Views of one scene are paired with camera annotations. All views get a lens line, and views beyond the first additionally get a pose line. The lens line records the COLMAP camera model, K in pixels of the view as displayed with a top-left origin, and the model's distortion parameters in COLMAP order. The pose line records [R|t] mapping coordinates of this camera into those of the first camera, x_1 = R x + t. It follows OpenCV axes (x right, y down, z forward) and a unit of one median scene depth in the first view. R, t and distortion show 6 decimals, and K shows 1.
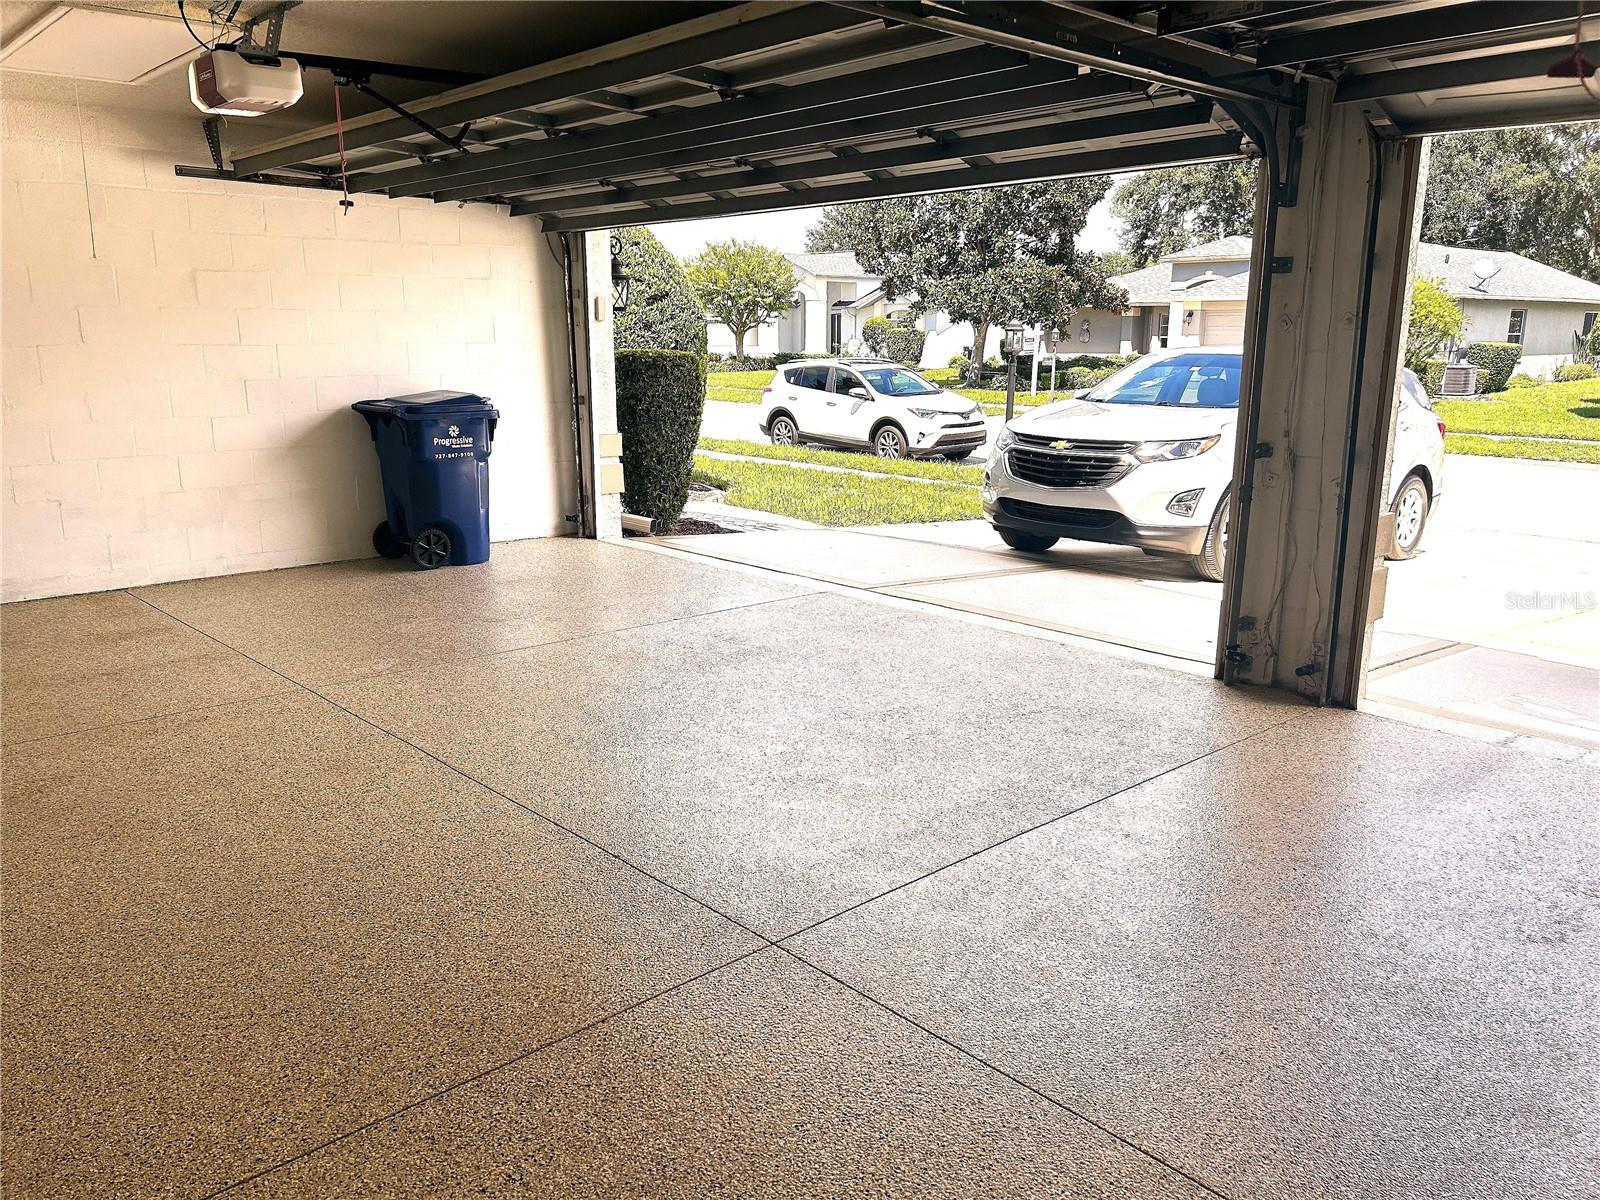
lens RADIAL K [[1217.2, 0, 794.3], [0, 1217.2, 609.0], [0, 0, 1]] dist [0.037112, -0.040256]
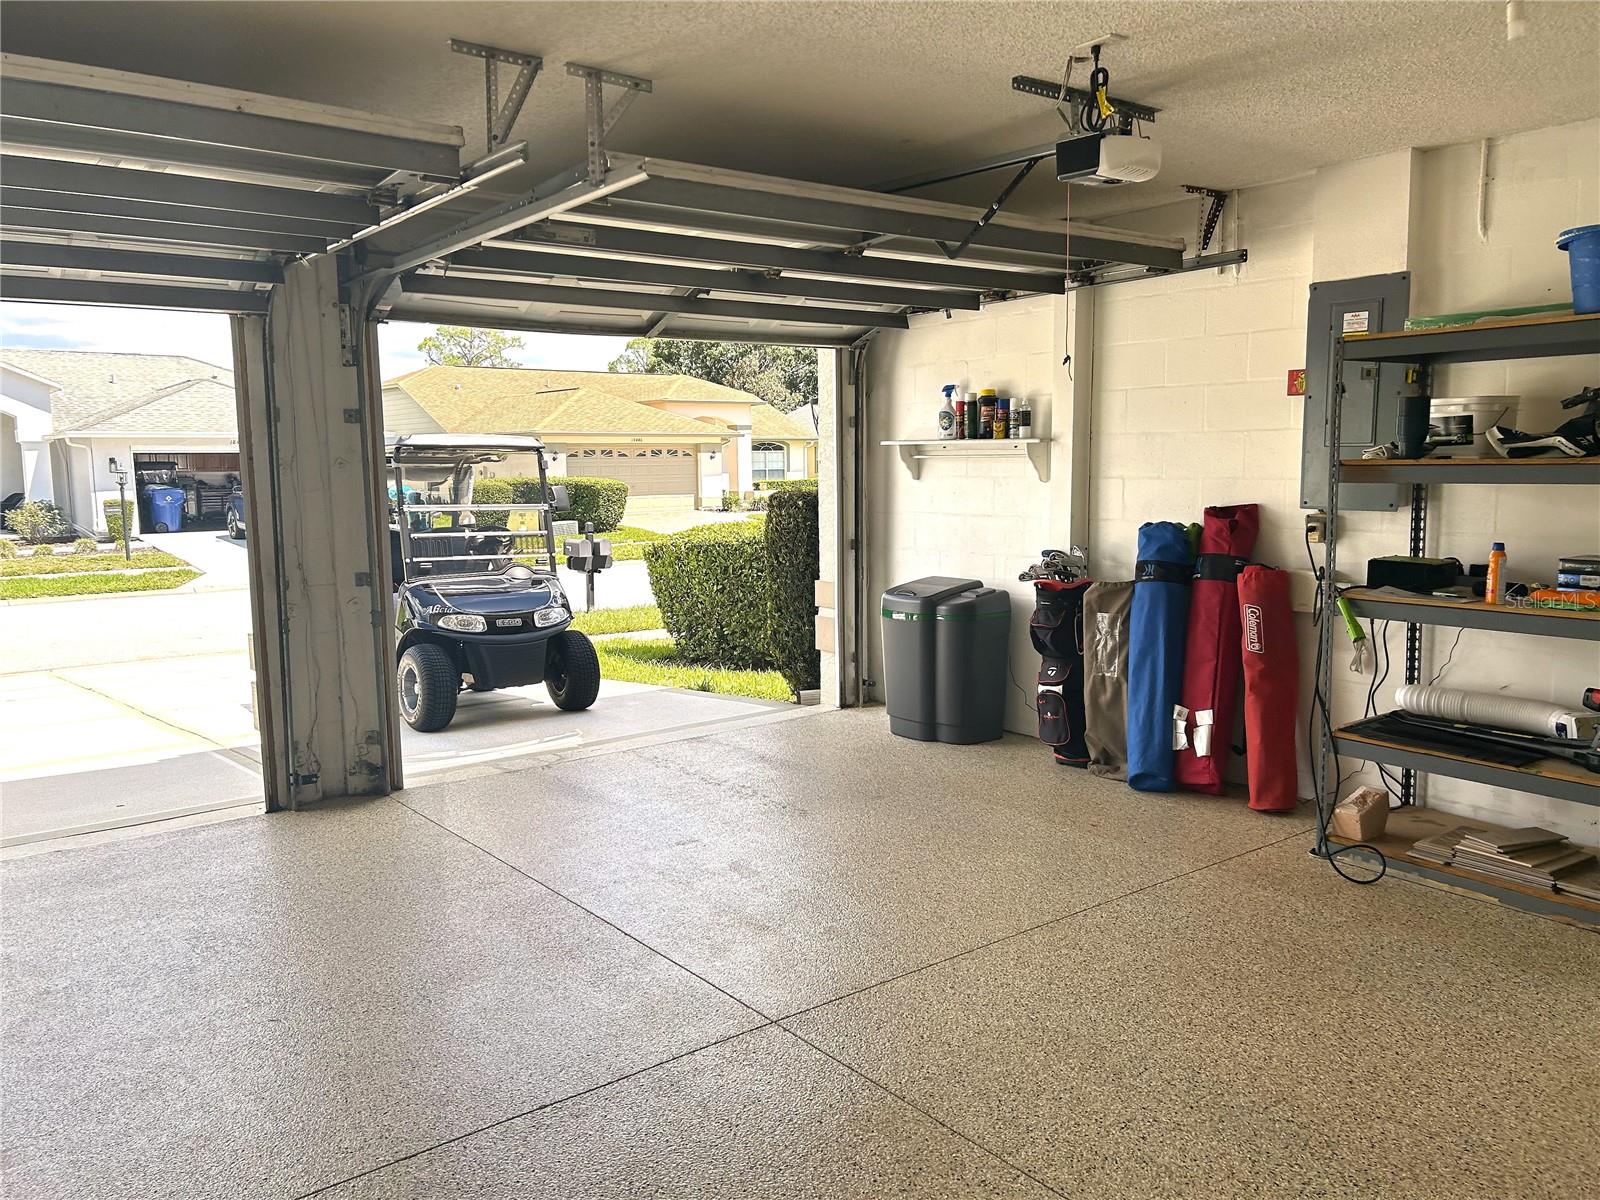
lens RADIAL K [[1217.2, 0, 794.3], [0, 1217.2, 609.0], [0, 0, 1]] dist [0.037112, -0.040256]
pose [[0.089307, -0.122167, 0.988483, -0.623976], [0.246347, 0.964323, 0.096924, -0.101552], [-0.965058, 0.234853, 0.116216, 0.474152]]
